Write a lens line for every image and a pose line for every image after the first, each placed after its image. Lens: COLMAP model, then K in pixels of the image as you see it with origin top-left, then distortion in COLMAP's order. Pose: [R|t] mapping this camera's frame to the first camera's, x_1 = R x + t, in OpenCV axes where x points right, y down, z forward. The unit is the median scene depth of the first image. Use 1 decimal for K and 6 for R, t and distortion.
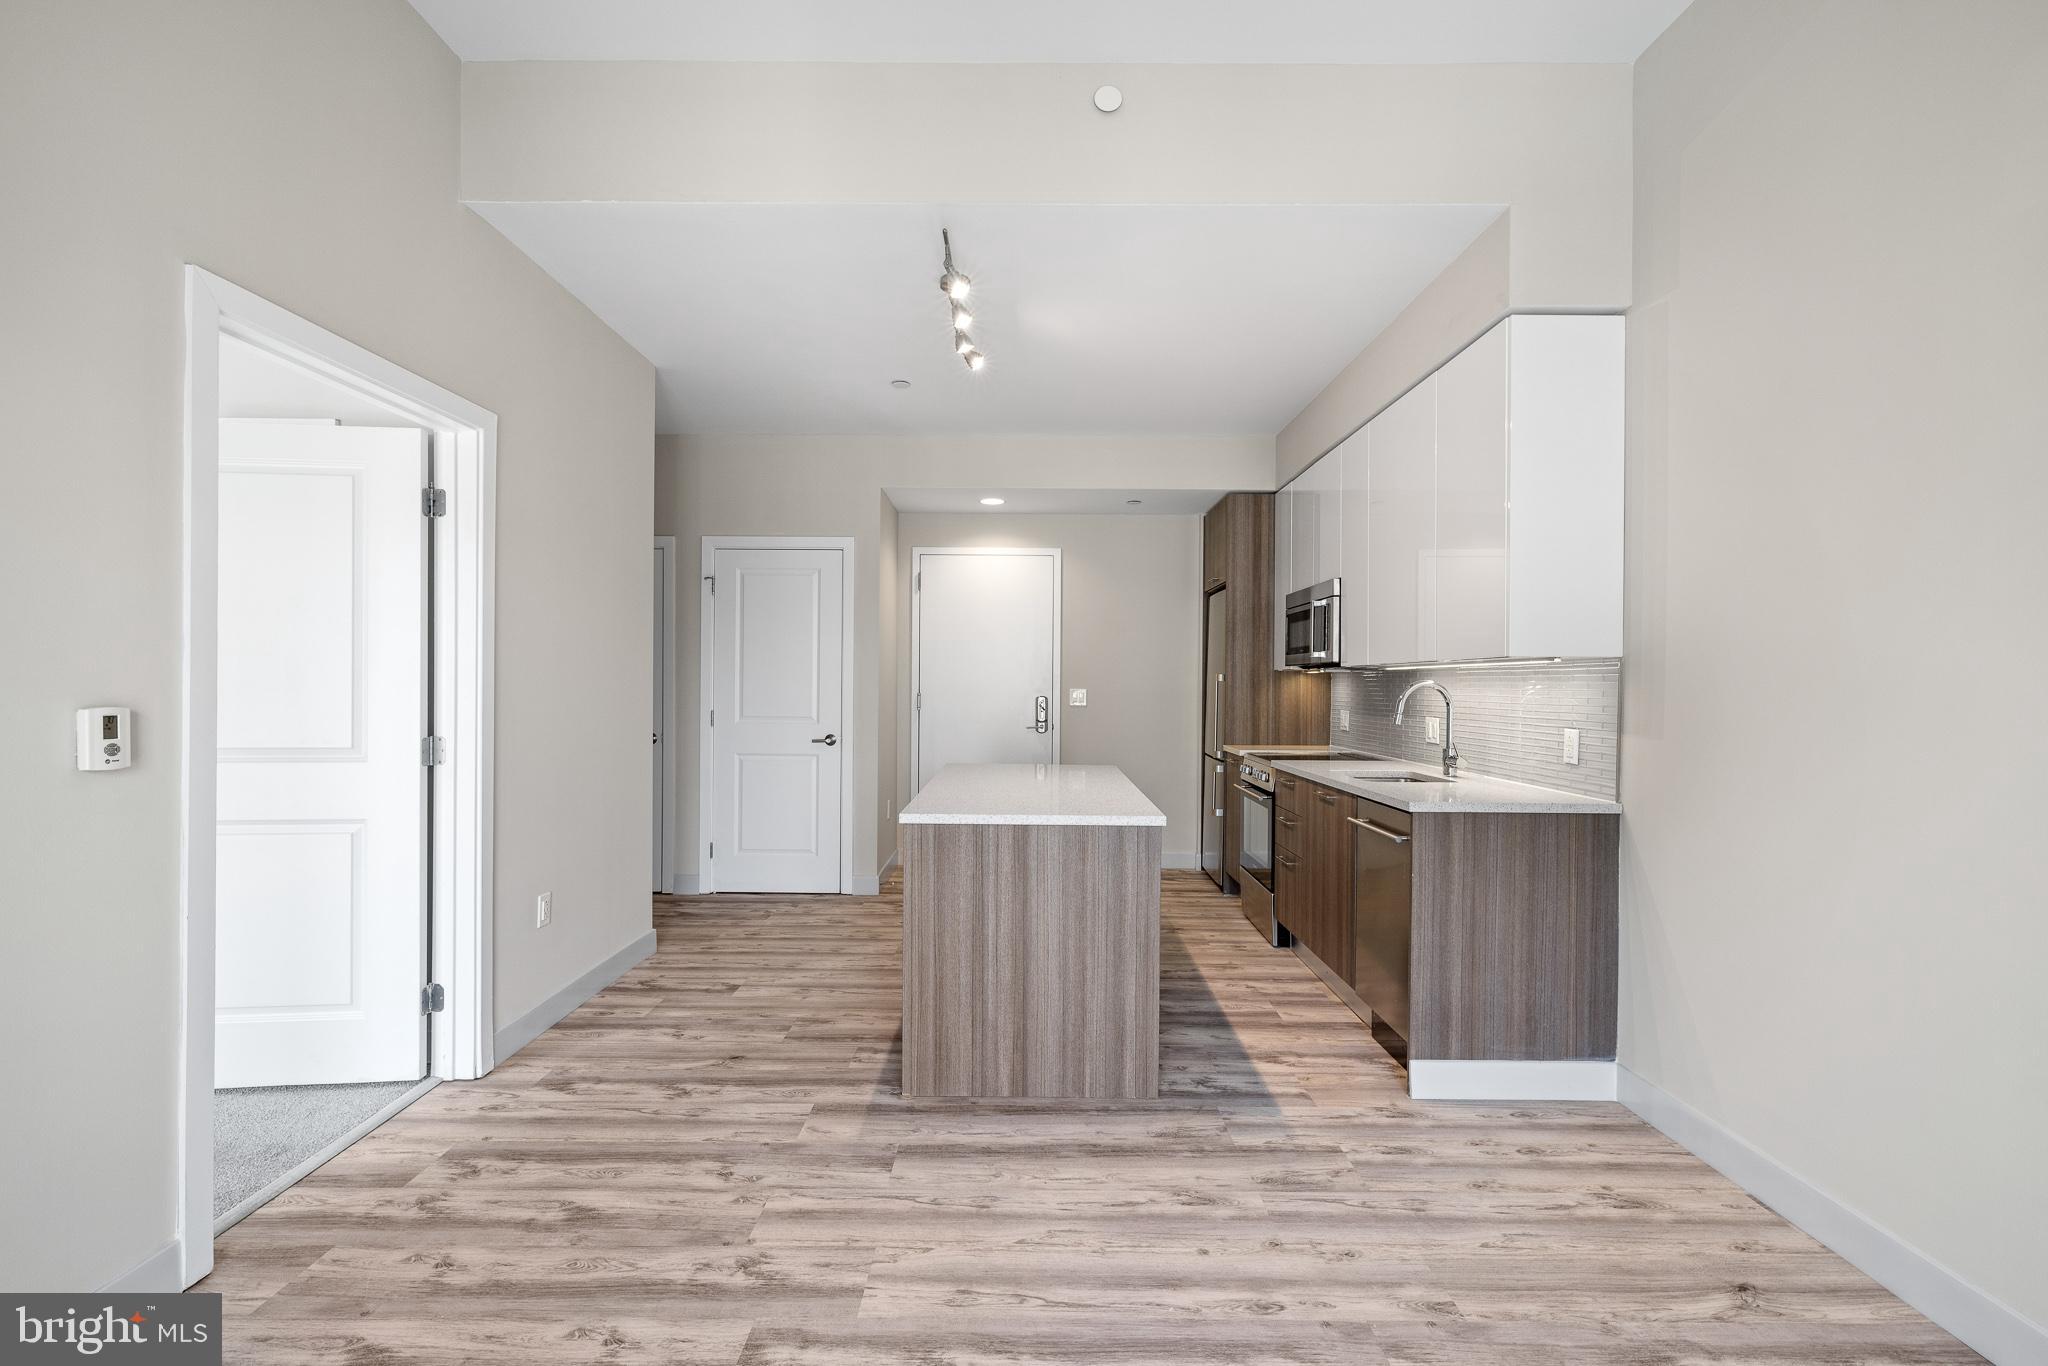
lens RADIAL K [[858.8, 0, 1024.0], [0, 858.8, 683.0], [0, 0, 1]] dist [0.000542, 0.000417]
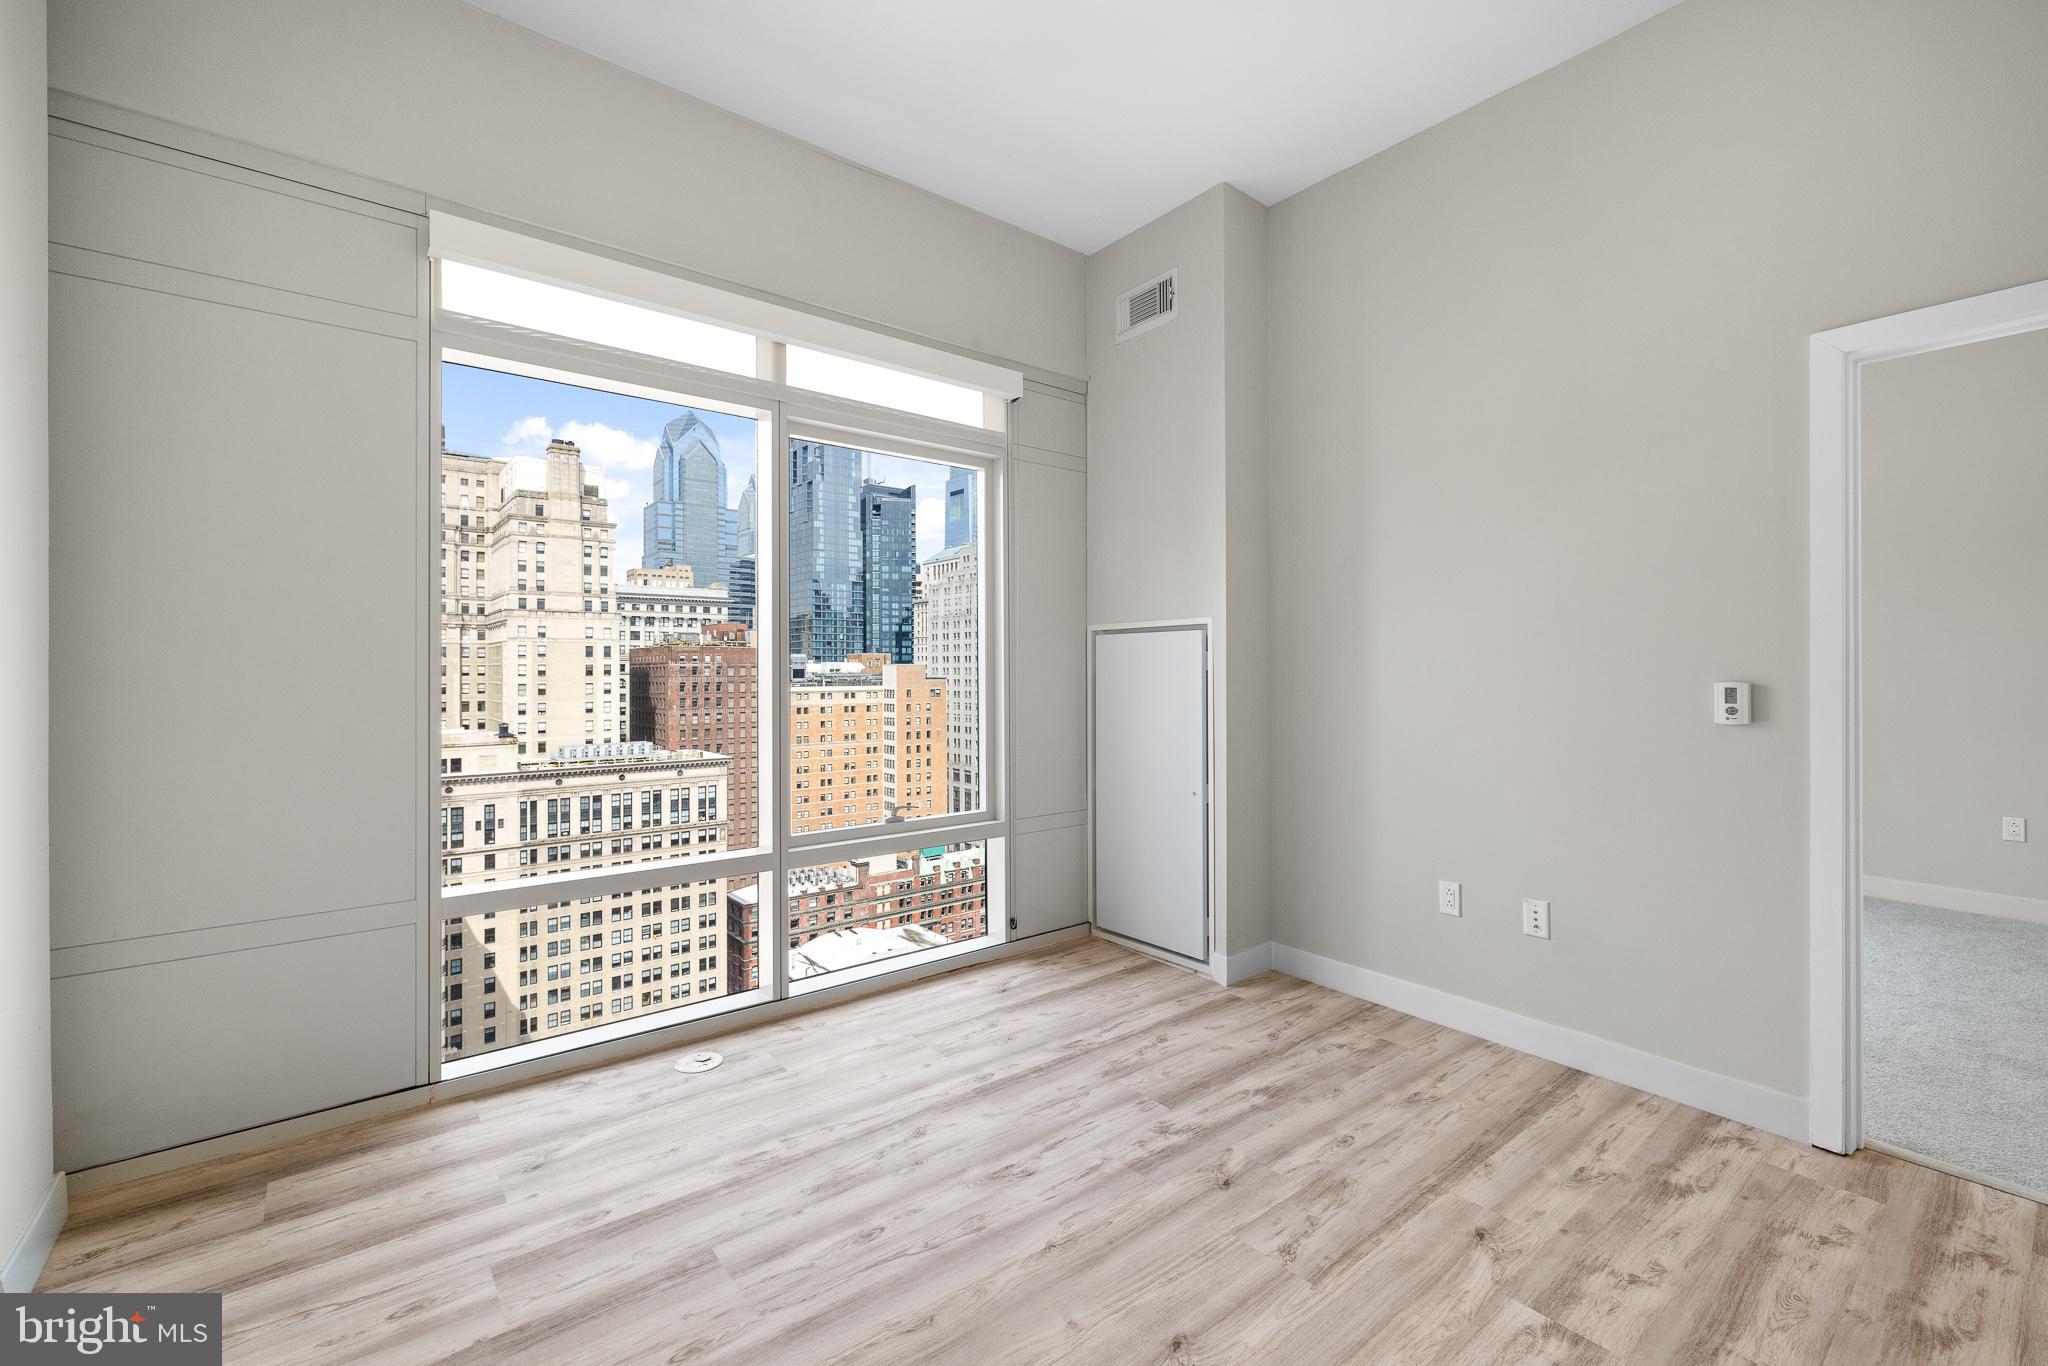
lens RADIAL K [[863.8, 0, 1021.2], [0, 863.8, 667.7], [0, 0, 1]] dist [0.000612, -0.000075]
pose [[-0.778508, -0.005810, -0.627608, 0.481385], [-0.001427, 0.999971, -0.007487, 0.009965], [0.627633, -0.004933, -0.778493, 0.829787]]
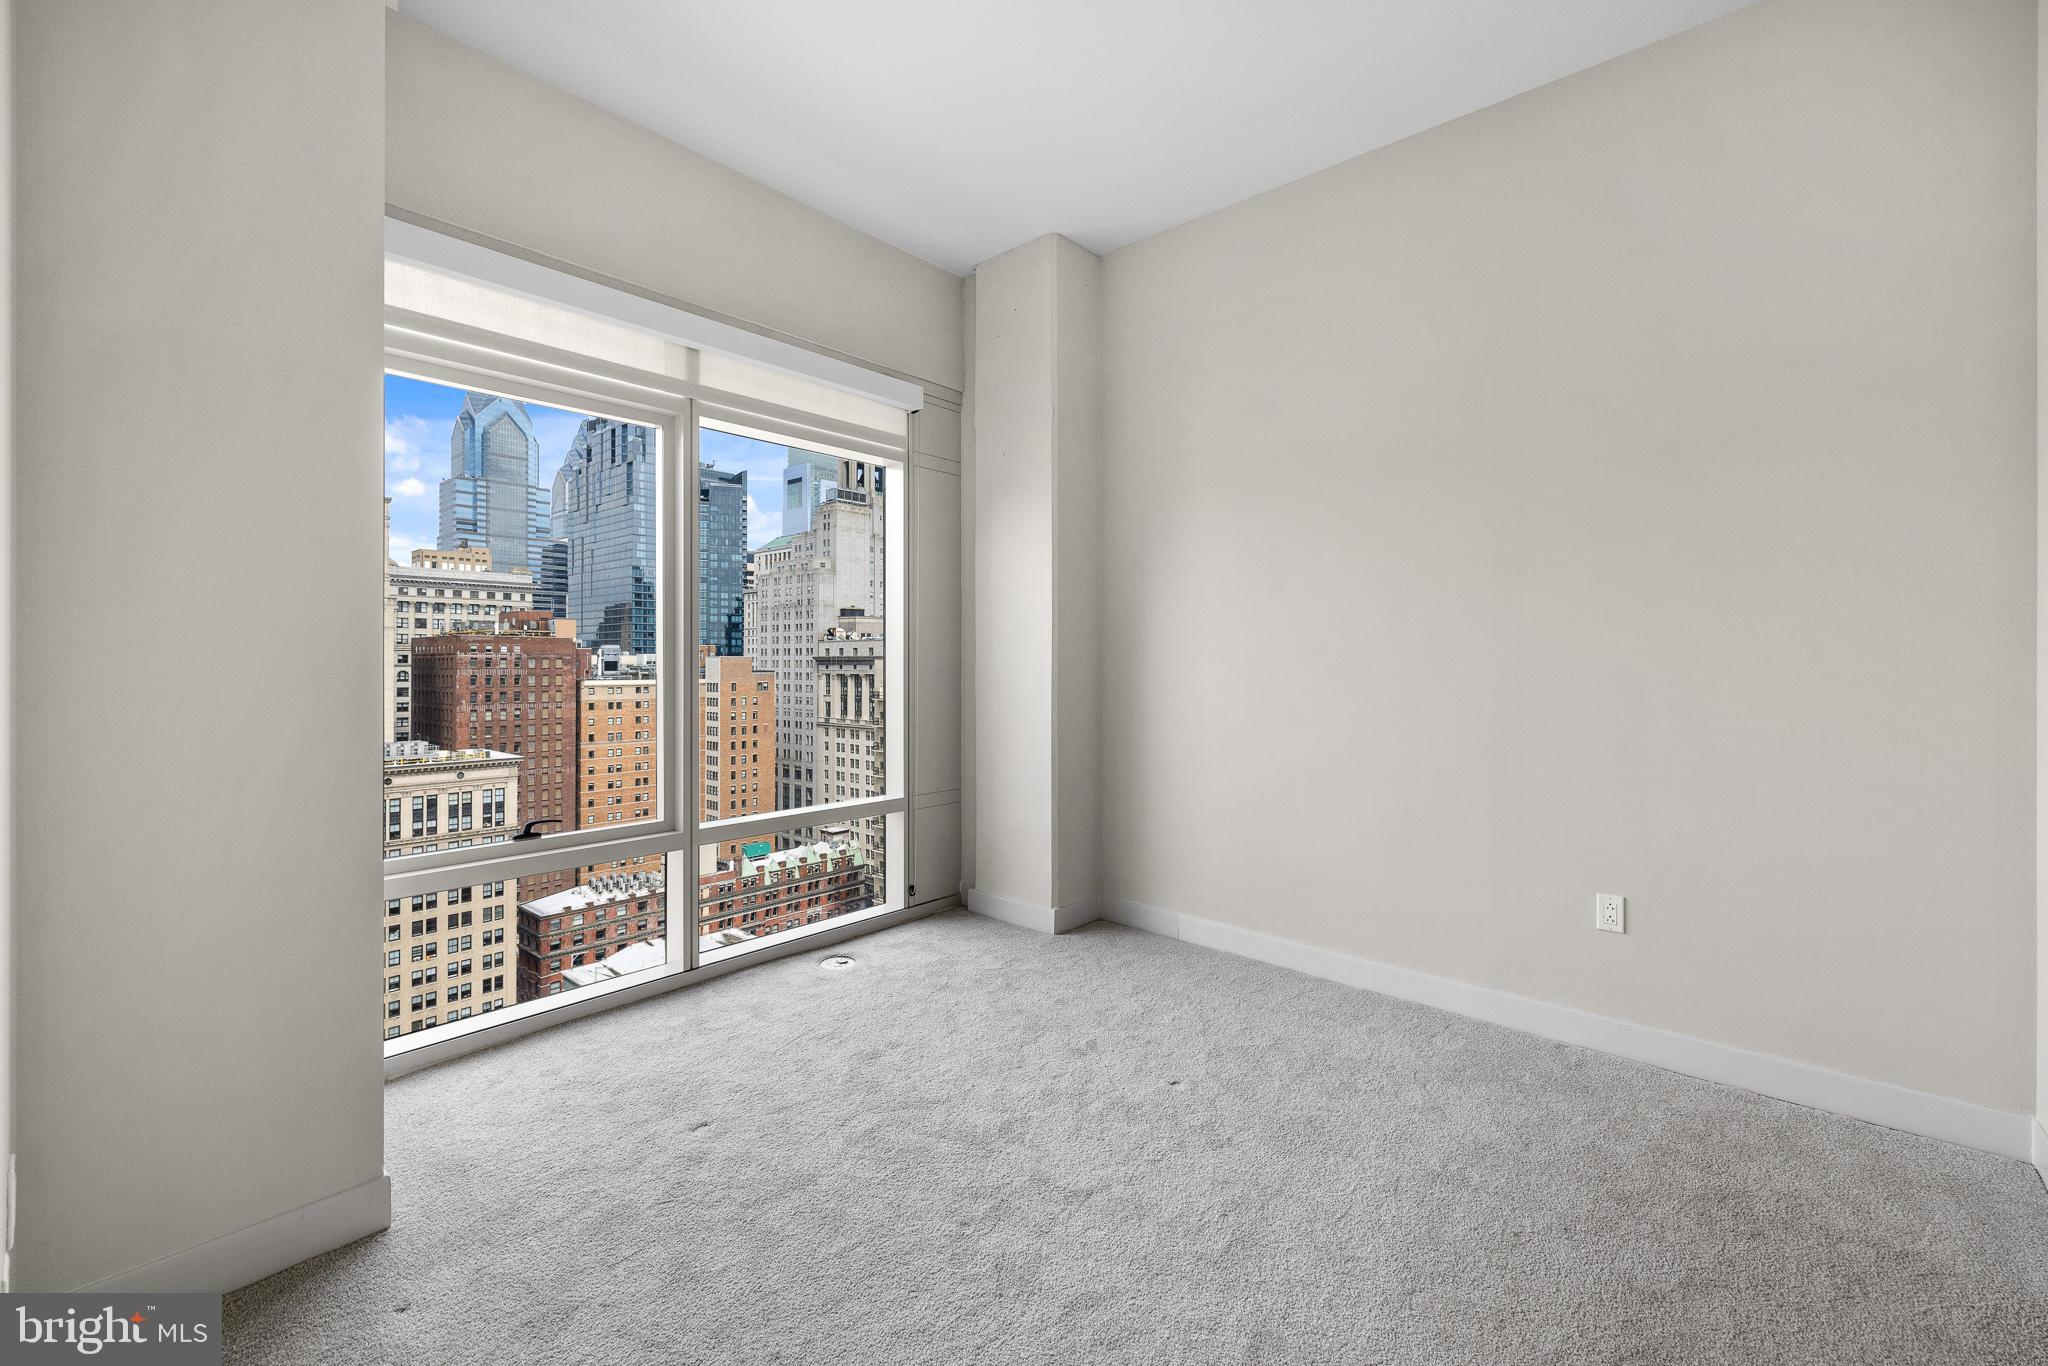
lens RADIAL K [[858.0, 0, 1013.1], [0, 858.0, 661.8], [0, 0, 1]] dist [-0.000086, 0.000129]
pose [[-0.659677, -0.008462, -0.751502, -0.701093], [-0.004632, 0.999963, -0.007193, 0.005167], [0.751535, -0.001264, -0.659692, 0.876032]]
